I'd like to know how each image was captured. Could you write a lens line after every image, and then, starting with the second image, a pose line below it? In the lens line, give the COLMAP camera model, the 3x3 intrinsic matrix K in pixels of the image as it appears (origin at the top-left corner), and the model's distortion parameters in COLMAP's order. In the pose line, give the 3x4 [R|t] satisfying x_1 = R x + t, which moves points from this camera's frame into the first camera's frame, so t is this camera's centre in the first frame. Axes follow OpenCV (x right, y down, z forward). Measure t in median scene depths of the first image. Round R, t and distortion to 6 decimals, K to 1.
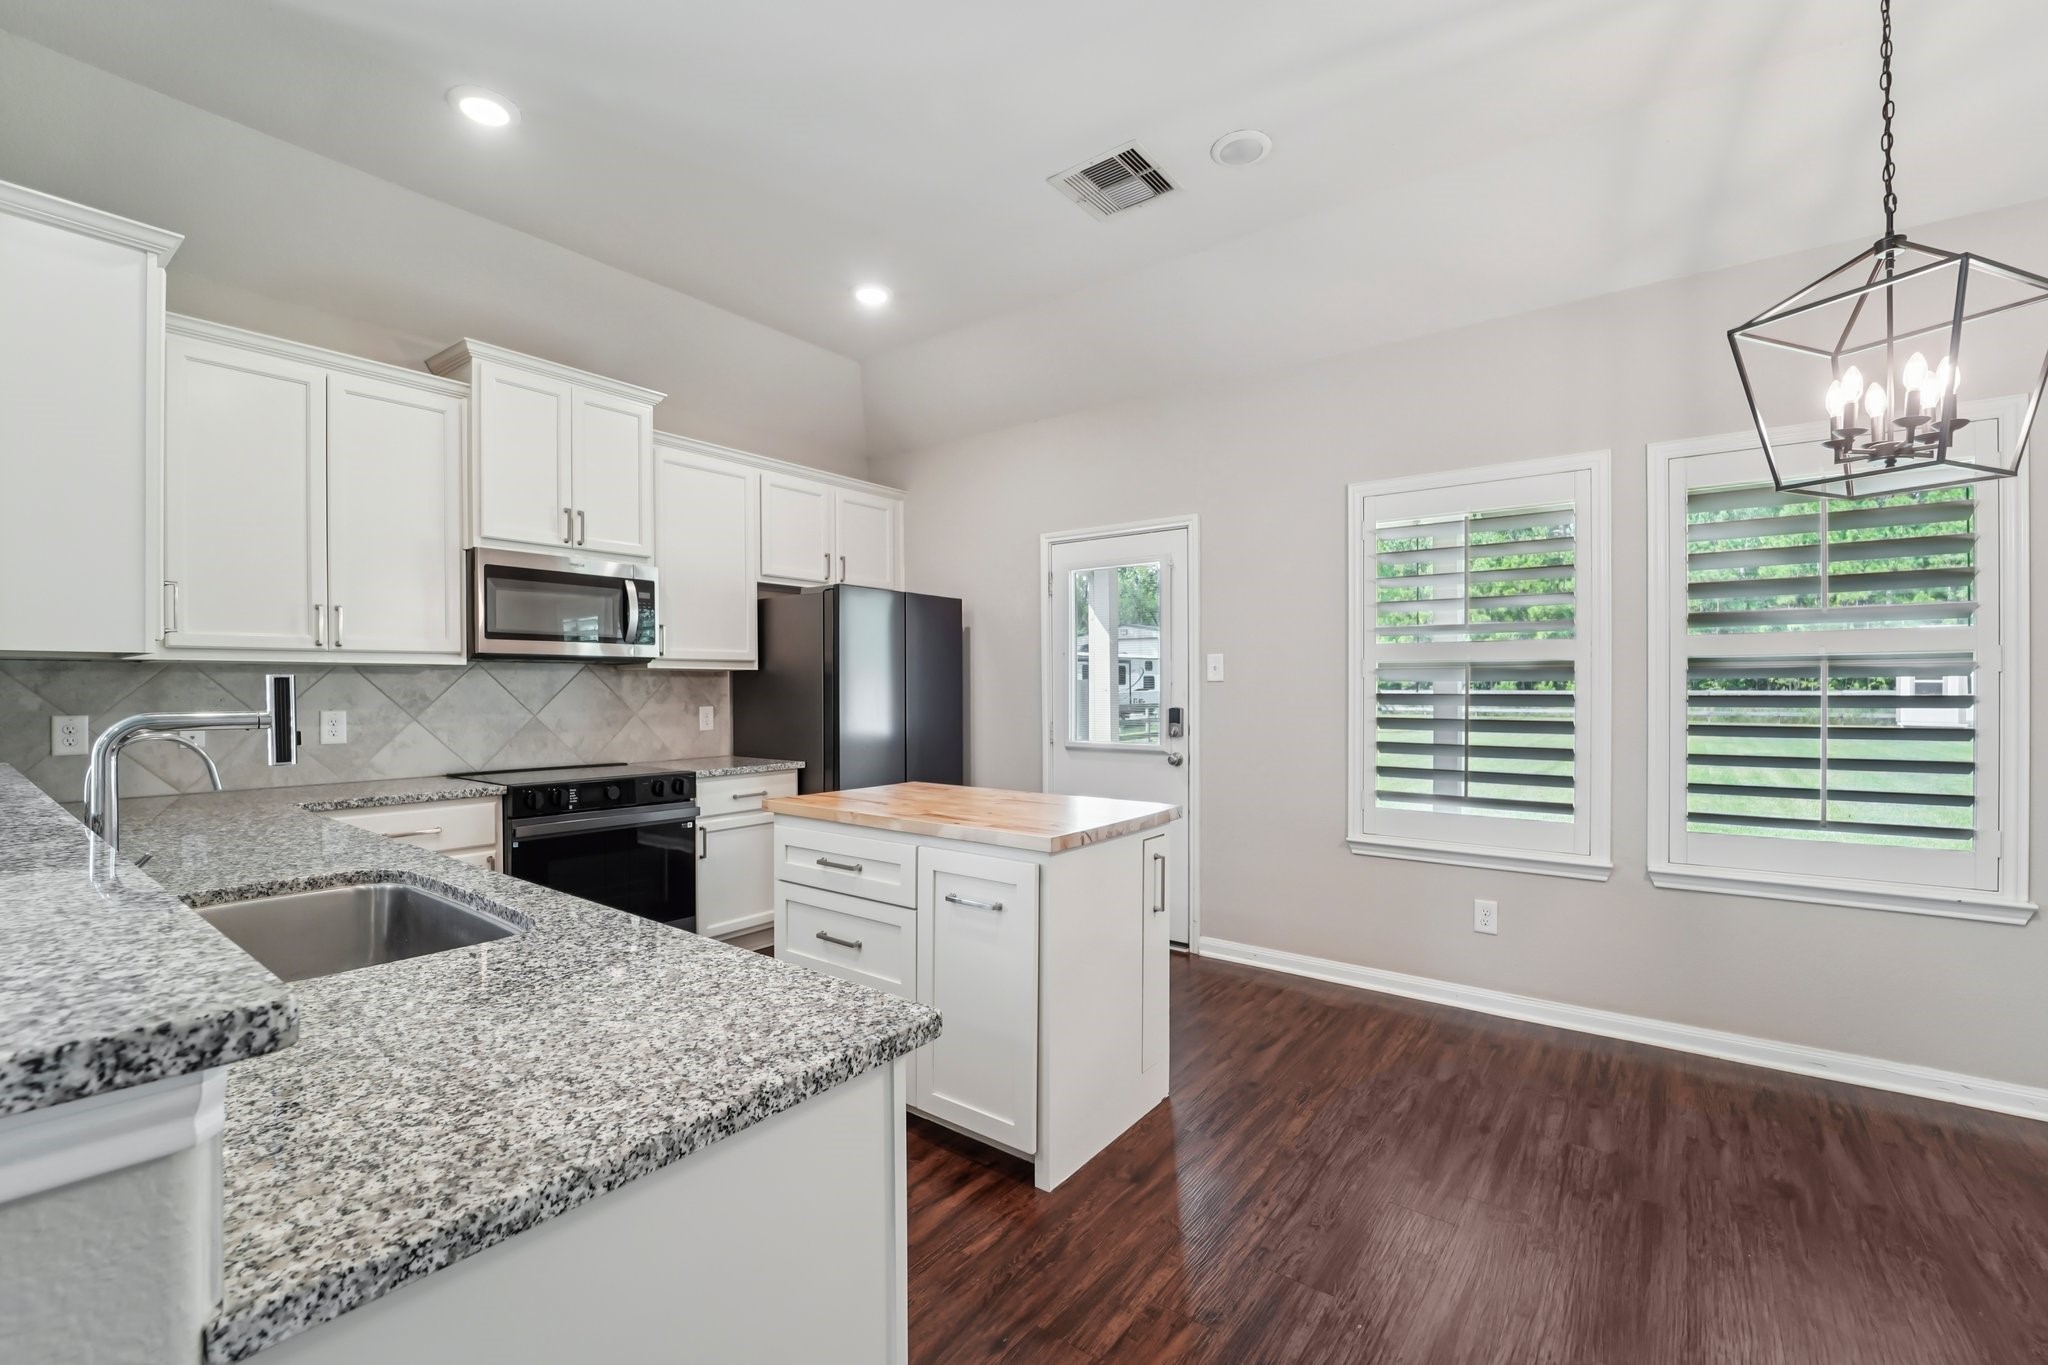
lens RADIAL K [[852.4, 0, 1035.8], [0, 852.4, 692.0], [0, 0, 1]] dist [-0.011095, -0.001413]
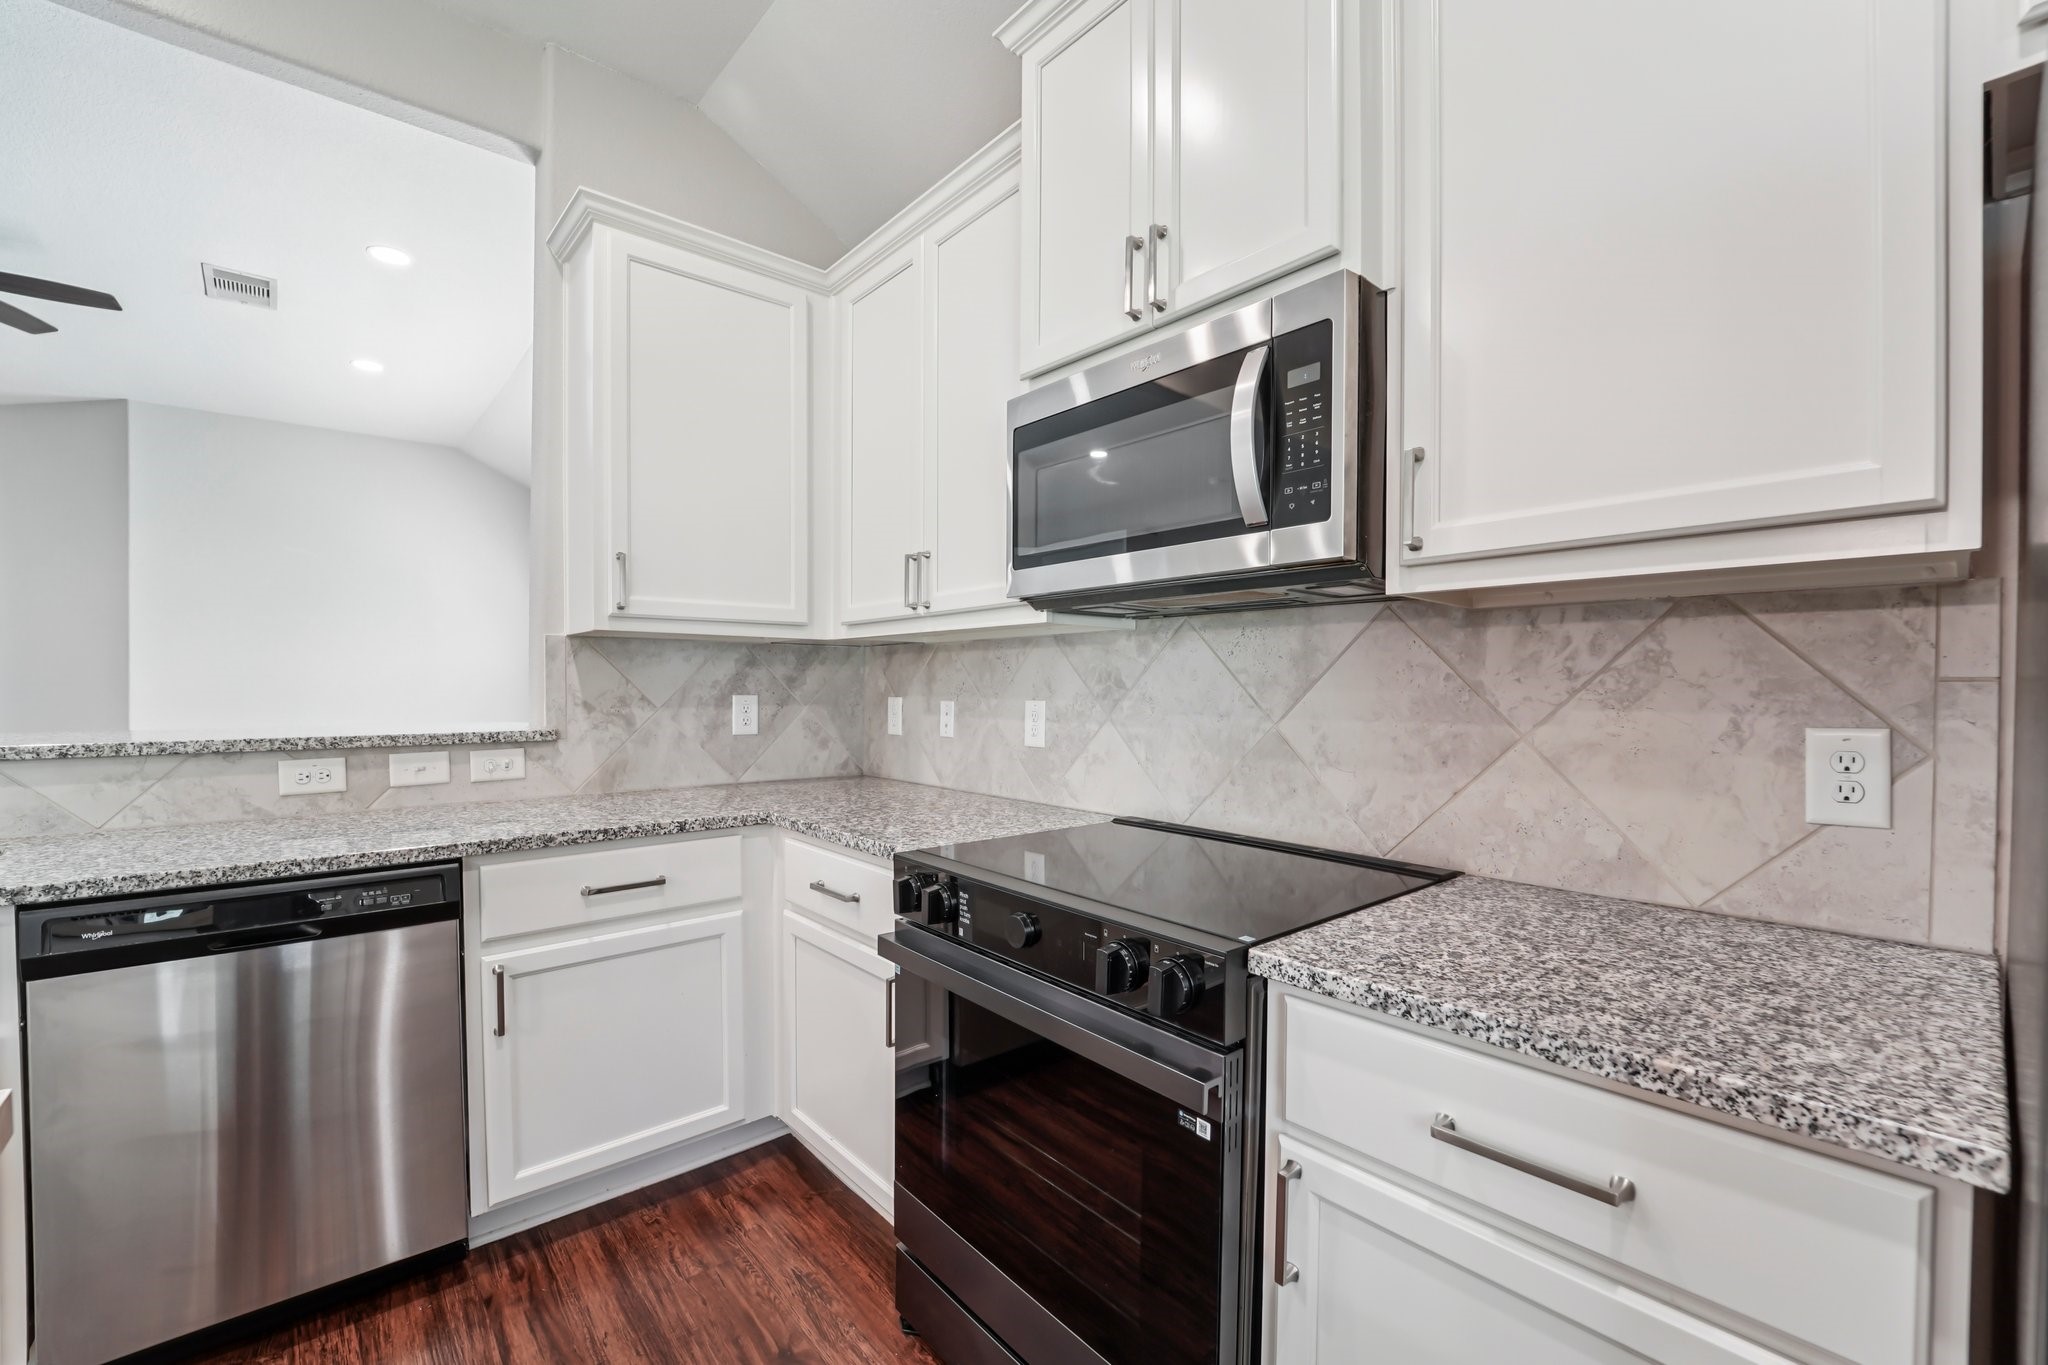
lens RADIAL K [[852.4, 0, 1027.4], [0, 852.4, 689.4], [0, 0, 1]] dist [-0.011095, -0.001413]
pose [[-0.225874, 0.009366, -0.974112, -0.120110], [-0.003575, 0.999939, 0.010444, 0.005080], [0.974150, 0.005842, -0.225826, 1.027182]]
